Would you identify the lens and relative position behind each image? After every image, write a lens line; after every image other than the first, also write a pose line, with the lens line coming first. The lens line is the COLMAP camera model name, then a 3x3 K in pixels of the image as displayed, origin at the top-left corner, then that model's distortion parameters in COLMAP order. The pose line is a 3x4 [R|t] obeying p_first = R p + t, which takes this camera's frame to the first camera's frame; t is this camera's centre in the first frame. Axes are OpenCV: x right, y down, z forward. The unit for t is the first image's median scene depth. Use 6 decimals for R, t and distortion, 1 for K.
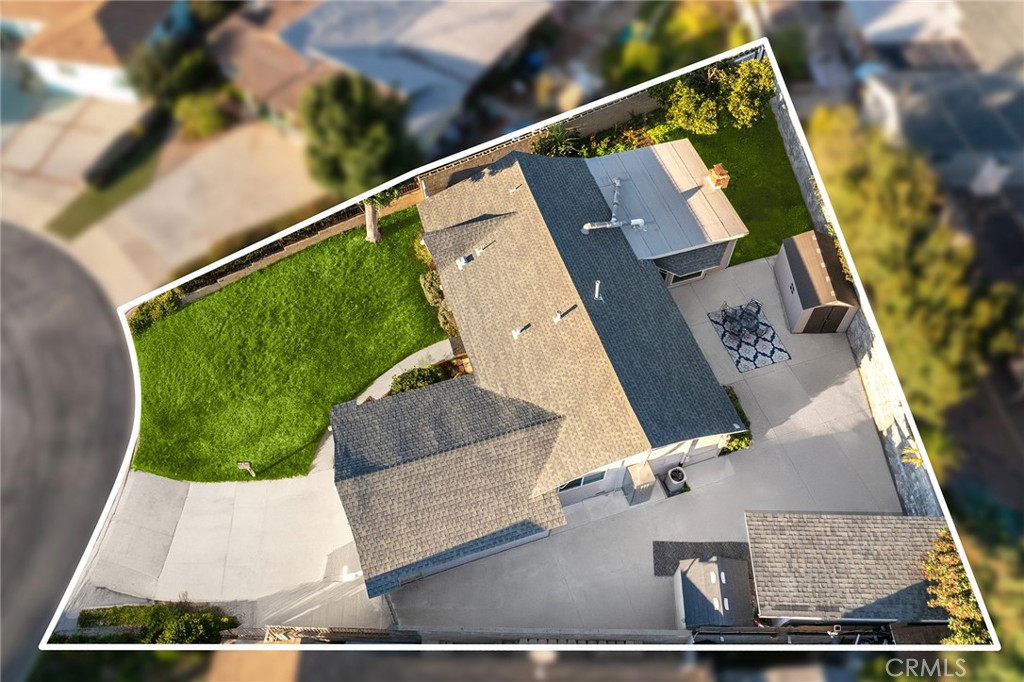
lens RADIAL K [[744.3, 0, 495.7], [0, 744.3, 342.0], [0, 0, 1]] dist [-0.007178, -0.001041]
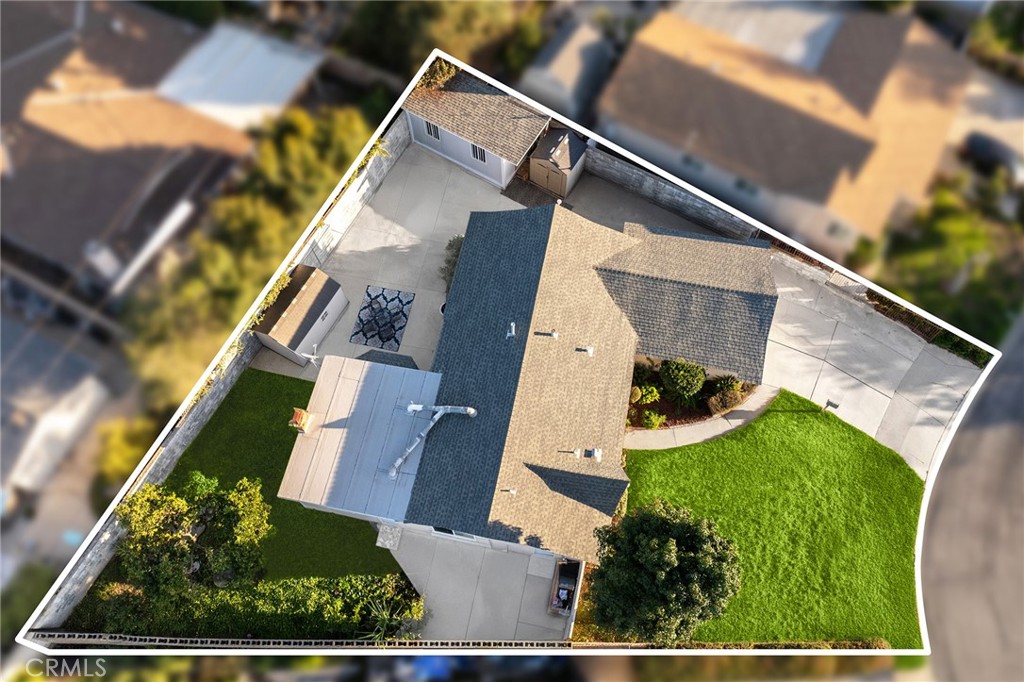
lens RADIAL K [[716.5, 0, 567.3], [0, 716.5, 341.5], [0, 0, 1]] dist [-0.009127, -0.001880]
pose [[-0.891302, -0.415503, 0.181489, -0.131789], [0.374969, -0.450441, 0.810248, -0.895700], [-0.254911, 0.790228, 0.557279, 0.408759]]
